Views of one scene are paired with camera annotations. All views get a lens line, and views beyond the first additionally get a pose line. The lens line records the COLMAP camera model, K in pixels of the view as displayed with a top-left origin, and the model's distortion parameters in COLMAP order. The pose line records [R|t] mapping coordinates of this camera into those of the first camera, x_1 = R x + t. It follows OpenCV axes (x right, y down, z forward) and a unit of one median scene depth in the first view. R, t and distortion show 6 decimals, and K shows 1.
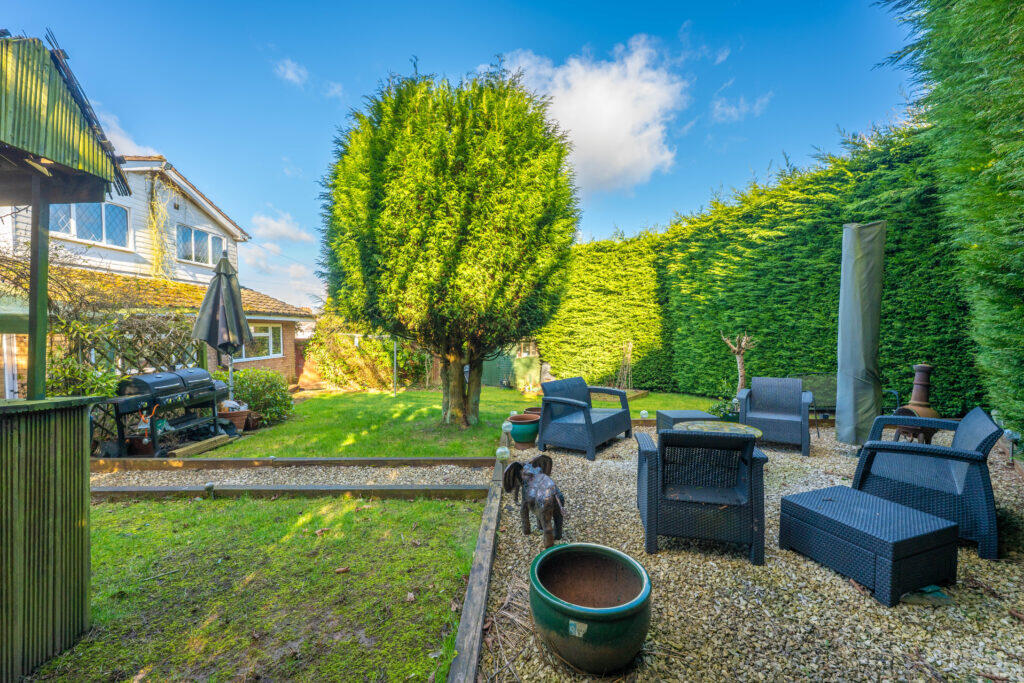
lens RADIAL K [[405.9, 0, 514.8], [0, 405.9, 337.1], [0, 0, 1]] dist [-0.000101, 0.000474]
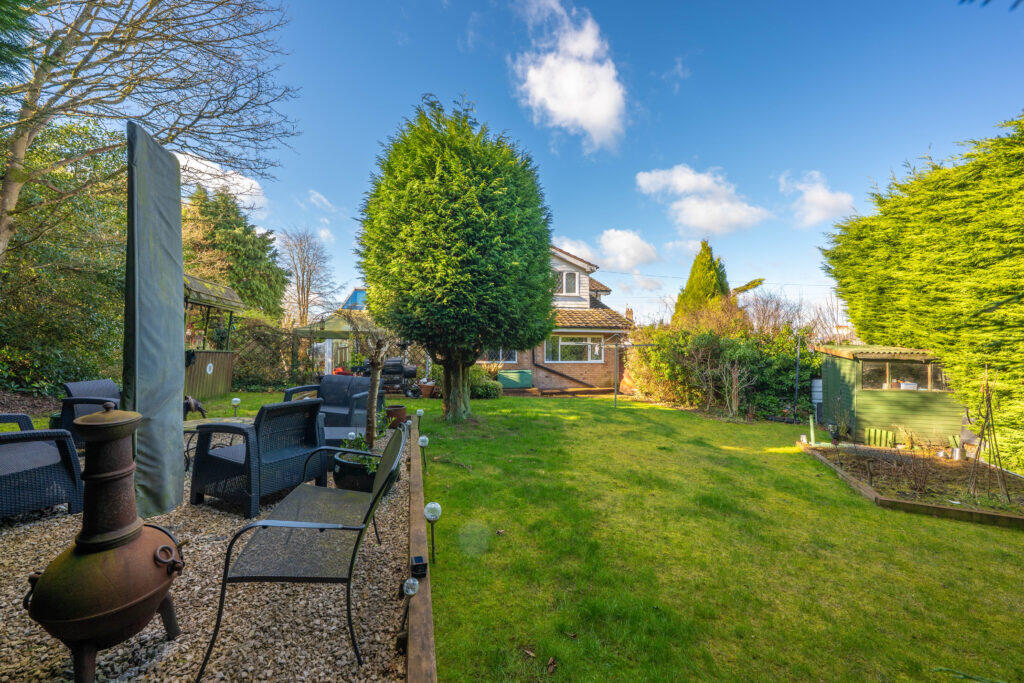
lens RADIAL K [[405.9, 0, 515.0], [0, 405.9, 336.1], [0, 0, 1]] dist [-0.000101, 0.000474]
pose [[0.228875, -0.022780, -0.973189, 0.584412], [-0.026411, 0.999213, -0.029600, 0.013474], [0.973097, 0.032477, 0.228093, 0.536152]]
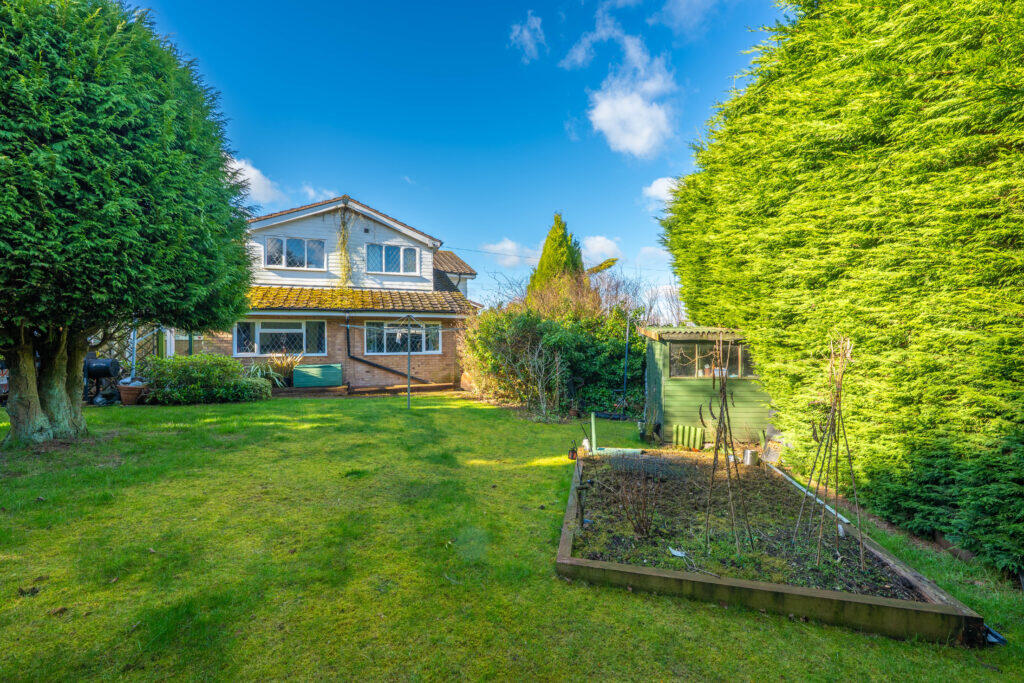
lens RADIAL K [[405.9, 0, 517.2], [0, 405.9, 342.9], [0, 0, 1]] dist [-0.000101, 0.000474]
pose [[0.384310, -0.000516, -0.923204, 0.476608], [-0.015676, 0.999852, -0.007085, 0.028210], [0.923071, 0.017194, 0.384245, 0.884843]]
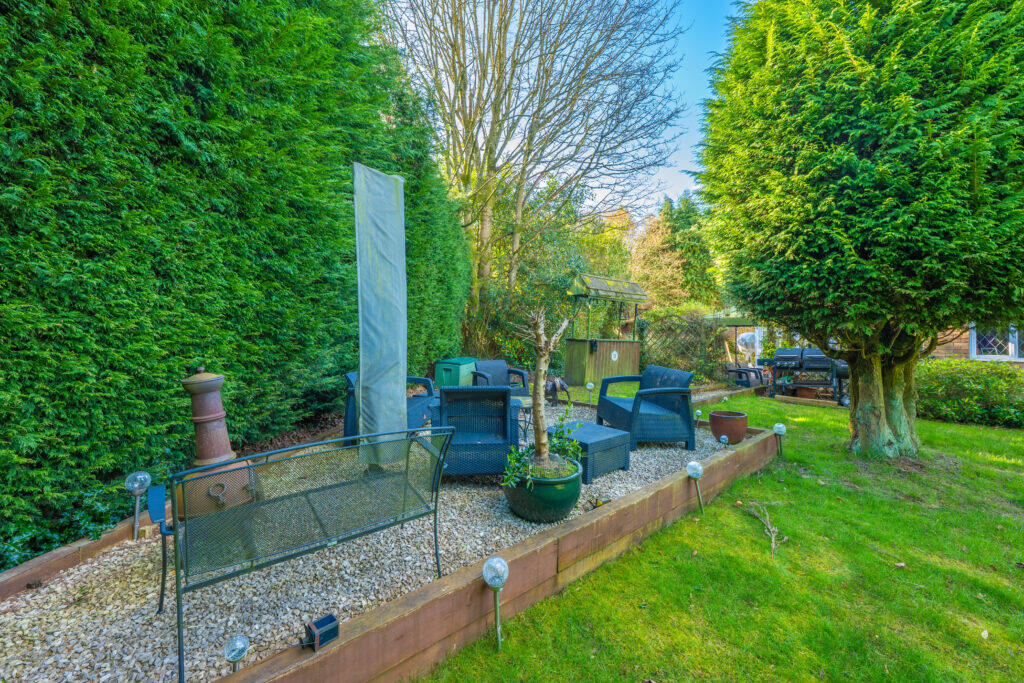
lens RADIAL K [[405.9, 0, 516.5], [0, 405.9, 336.4], [0, 0, 1]] dist [-0.000101, 0.000474]
pose [[-0.775106, 0.002516, -0.631826, 0.423954], [-0.003385, 0.999961, 0.008134, 0.018994], [0.631822, 0.008444, -0.775068, 0.679714]]
